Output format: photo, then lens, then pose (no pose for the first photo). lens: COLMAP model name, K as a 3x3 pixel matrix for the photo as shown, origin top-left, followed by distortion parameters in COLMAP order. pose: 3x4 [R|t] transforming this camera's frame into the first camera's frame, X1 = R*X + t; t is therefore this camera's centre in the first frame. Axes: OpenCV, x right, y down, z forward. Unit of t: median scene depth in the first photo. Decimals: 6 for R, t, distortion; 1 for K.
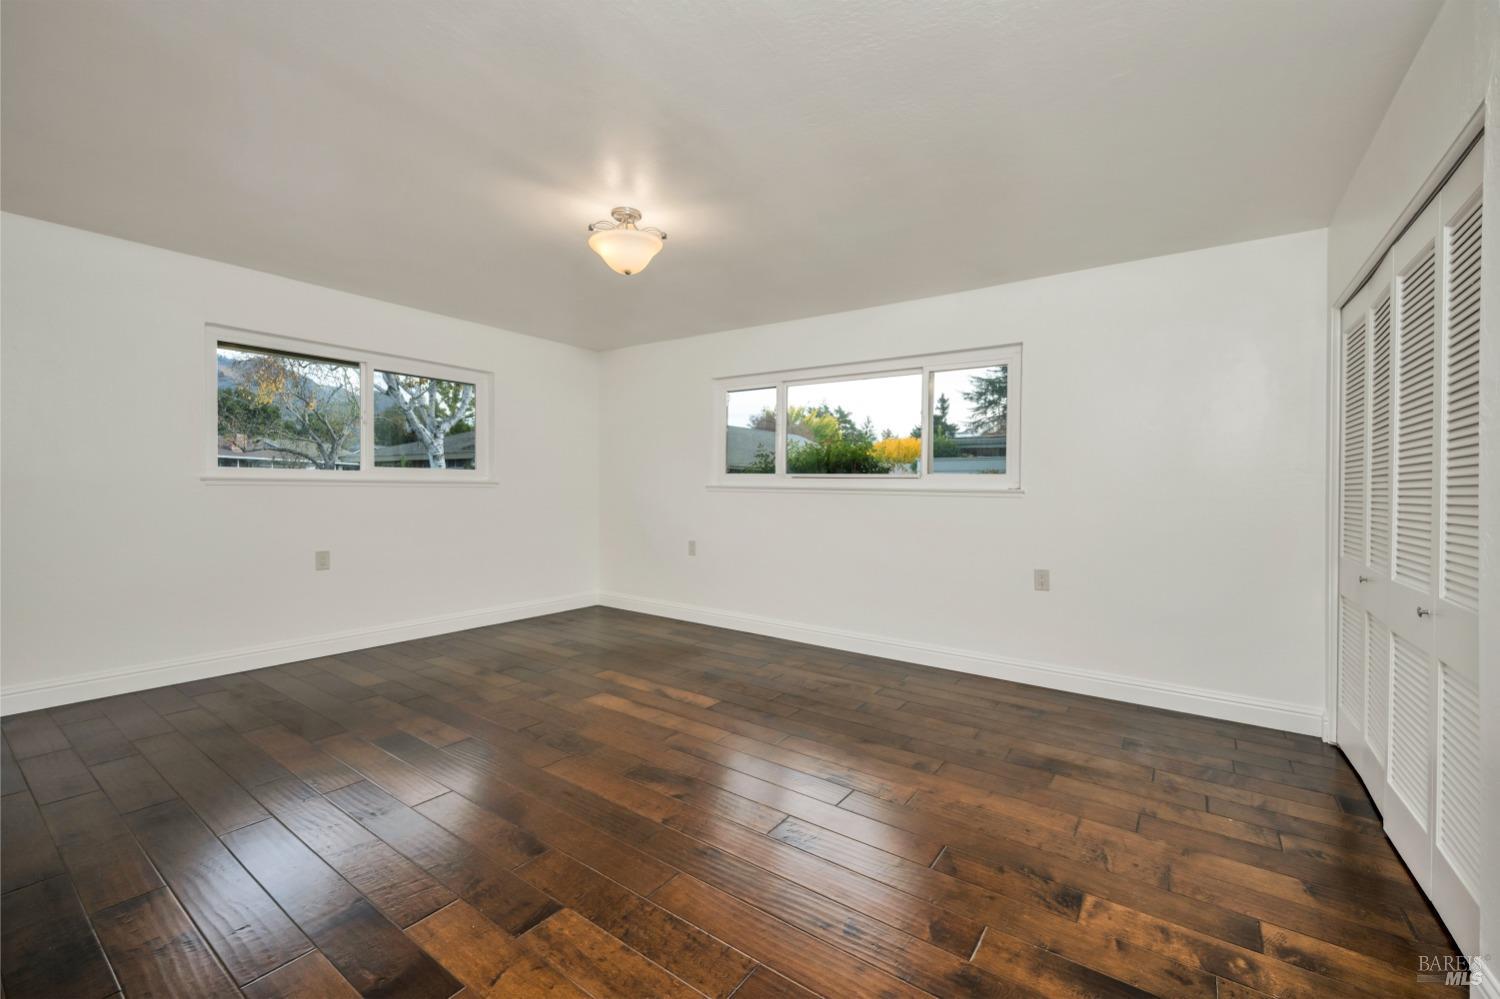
lens RADIAL K [[613.0, 0, 750.8], [0, 613.0, 495.2], [0, 0, 1]] dist [0.014271, 0.000082]
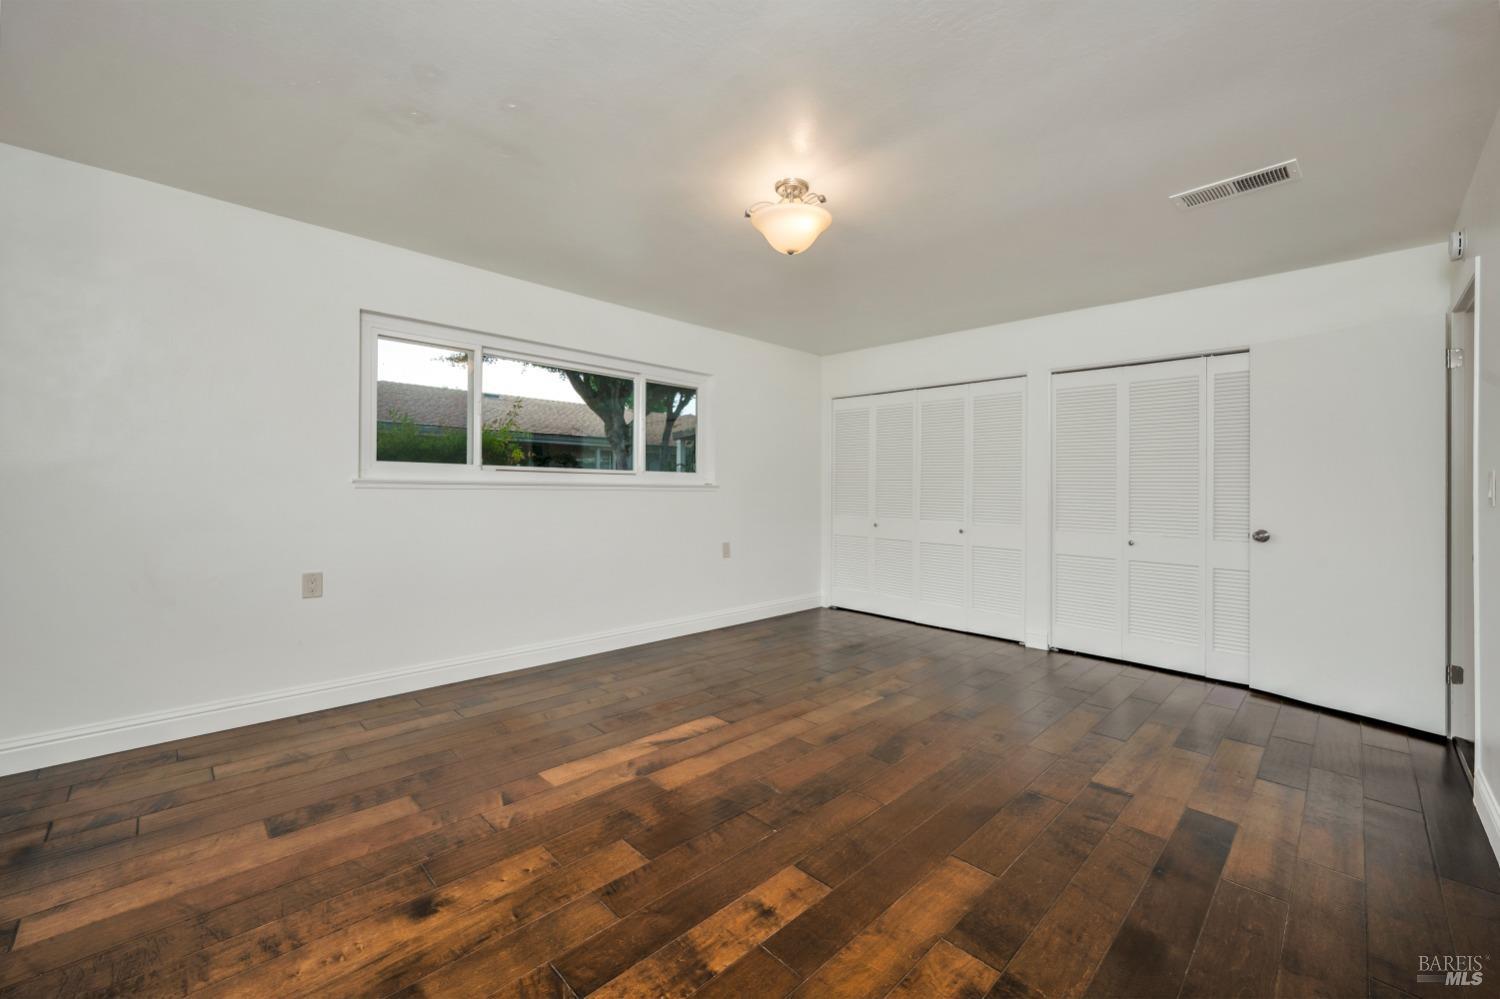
lens RADIAL K [[592.9, 0, 751.6], [0, 592.9, 492.5], [0, 0, 1]] dist [0.002936, -0.000163]
pose [[0.172965, -0.018263, 0.984759, -0.845051], [-0.000036, 0.999828, 0.018549, -0.017134], [-0.984928, -0.003244, 0.172934, 0.726515]]
